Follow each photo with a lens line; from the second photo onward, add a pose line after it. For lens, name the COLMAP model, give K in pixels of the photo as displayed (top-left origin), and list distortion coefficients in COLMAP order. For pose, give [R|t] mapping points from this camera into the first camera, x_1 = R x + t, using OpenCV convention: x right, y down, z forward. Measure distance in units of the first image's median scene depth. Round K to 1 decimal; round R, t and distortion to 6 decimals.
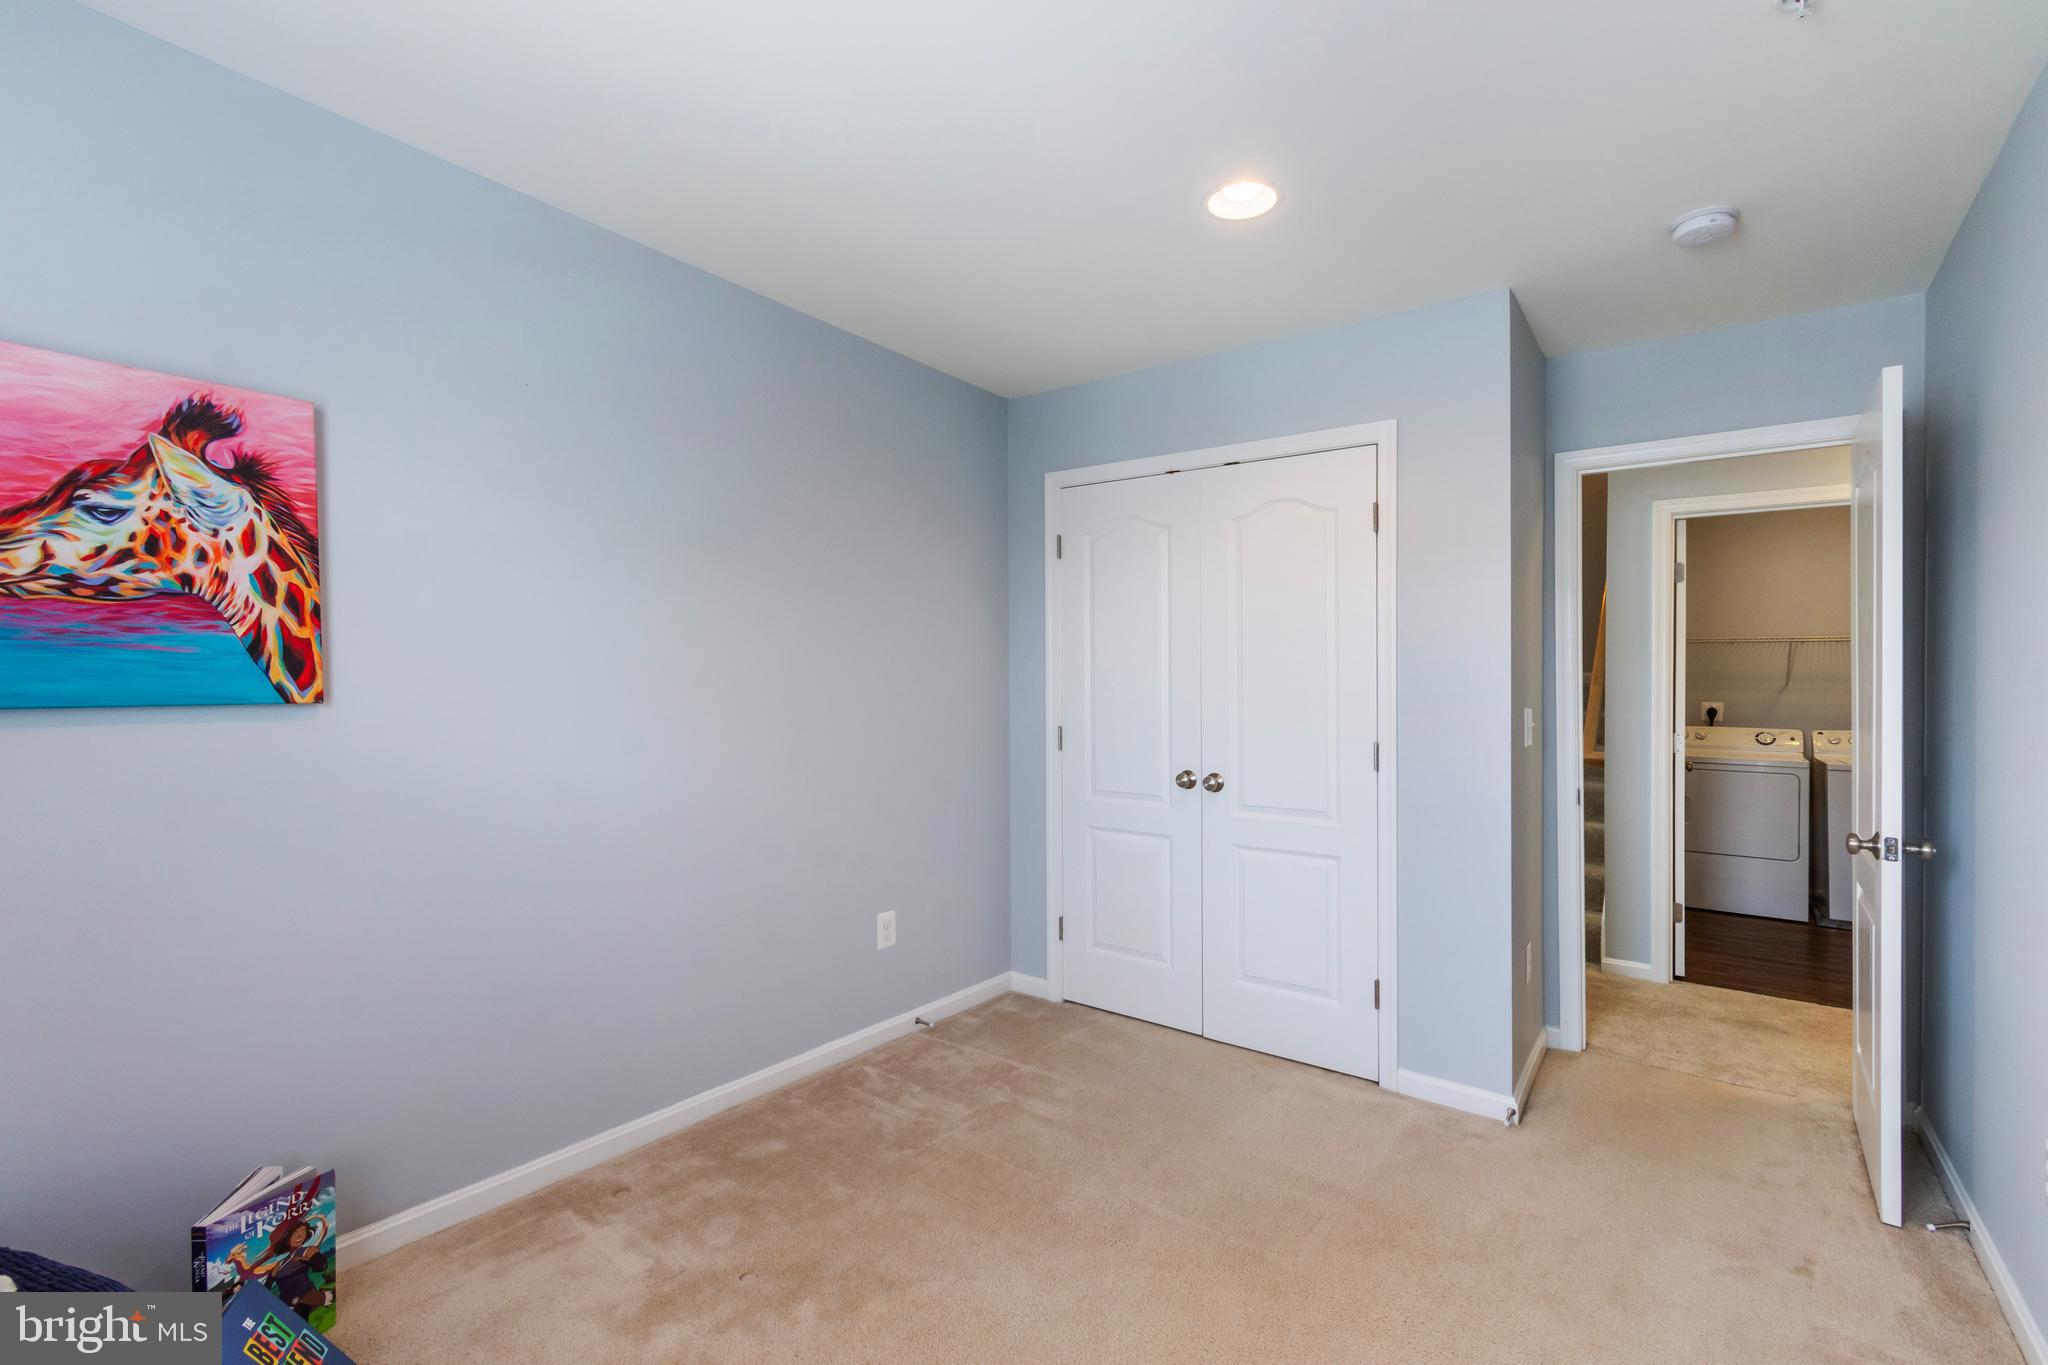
lens RADIAL K [[932.1, 0, 1022.4], [0, 932.1, 670.2], [0, 0, 1]] dist [0.000752, 0.000235]
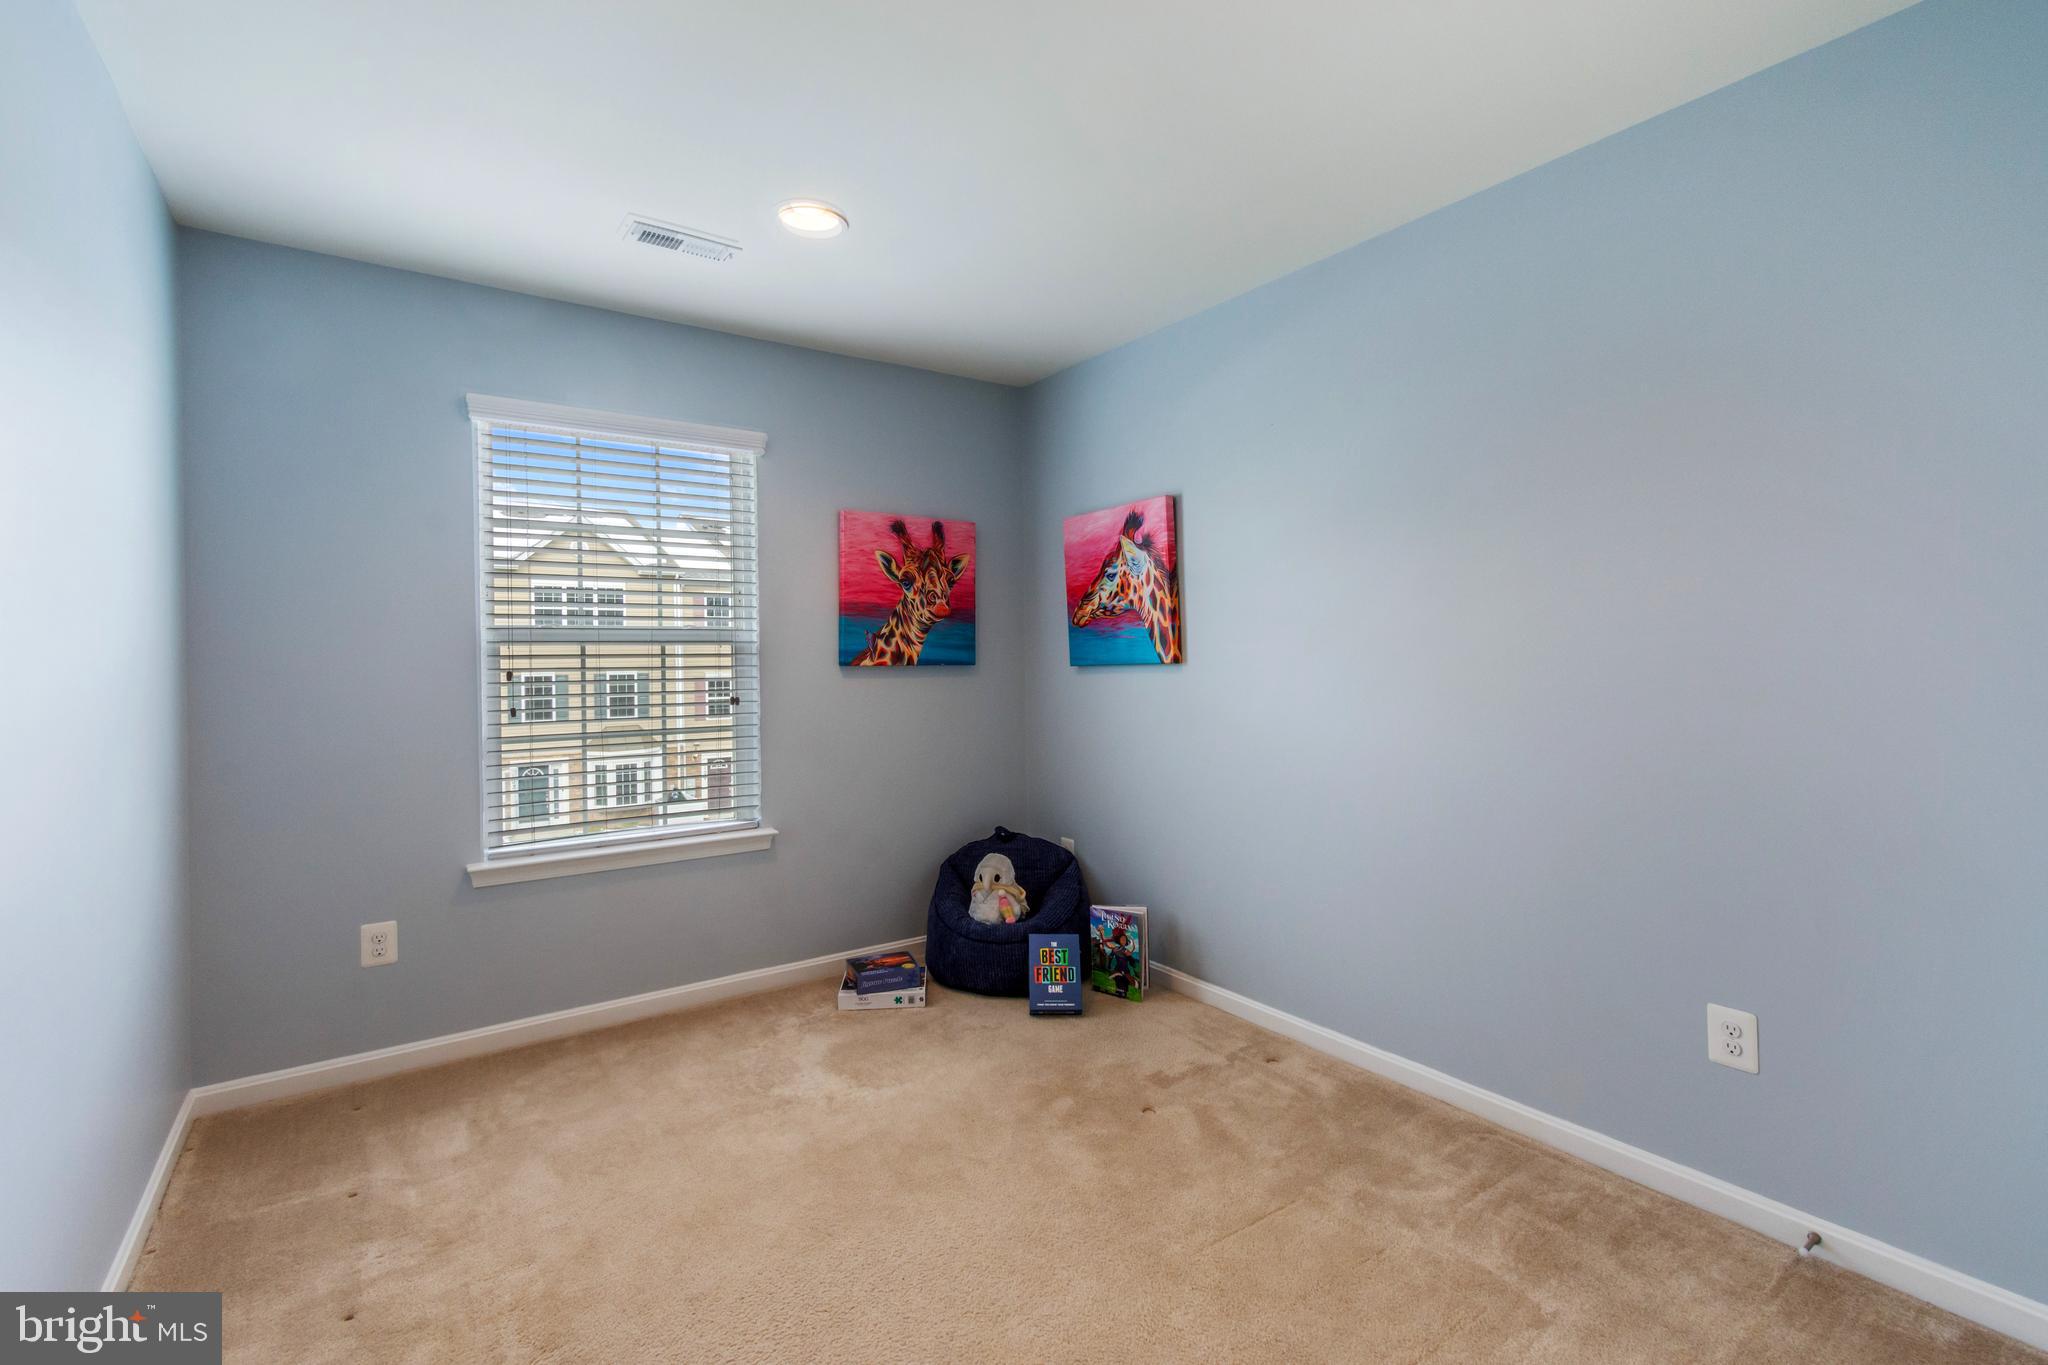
lens RADIAL K [[909.7, 0, 1032.6], [0, 909.7, 658.8], [0, 0, 1]] dist [0.000170, -0.000030]
pose [[-0.305166, -0.009642, -0.952250, 1.035285], [0.019623, 0.999673, -0.016410, 0.053083], [0.952097, -0.023694, -0.304877, 1.362600]]
